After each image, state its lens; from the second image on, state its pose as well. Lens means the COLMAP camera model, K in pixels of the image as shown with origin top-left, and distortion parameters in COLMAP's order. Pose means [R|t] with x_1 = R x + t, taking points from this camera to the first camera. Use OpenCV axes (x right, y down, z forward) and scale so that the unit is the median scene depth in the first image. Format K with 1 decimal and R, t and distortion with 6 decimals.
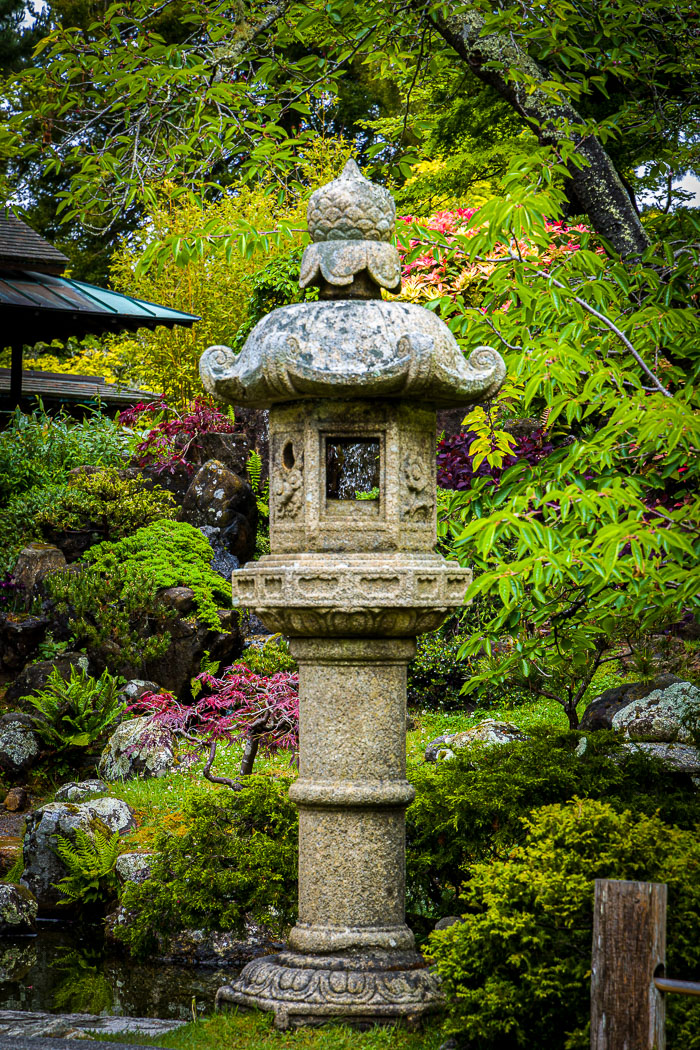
lens RADIAL K [[1093.4, 0, 348.9], [0, 1093.4, 523.7], [0, 0, 1]] dist [-0.004476, 0.000000]
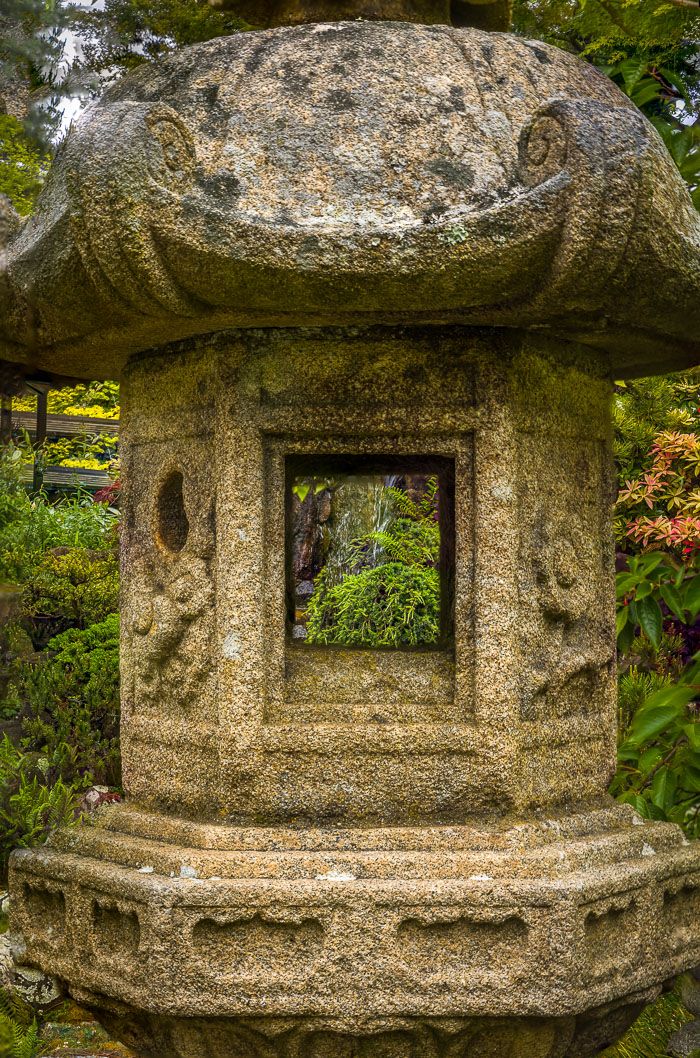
lens RADIAL K [[755.5, 0, 351.3], [0, 755.5, 530.8], [0, 0, 1]] dist [0.001352, 0.001073]
pose [[0.999873, -0.001042, 0.015929, -0.005448], [0.001108, 0.999991, -0.004122, -0.056209], [-0.015925, 0.004139, 0.999865, 0.785492]]
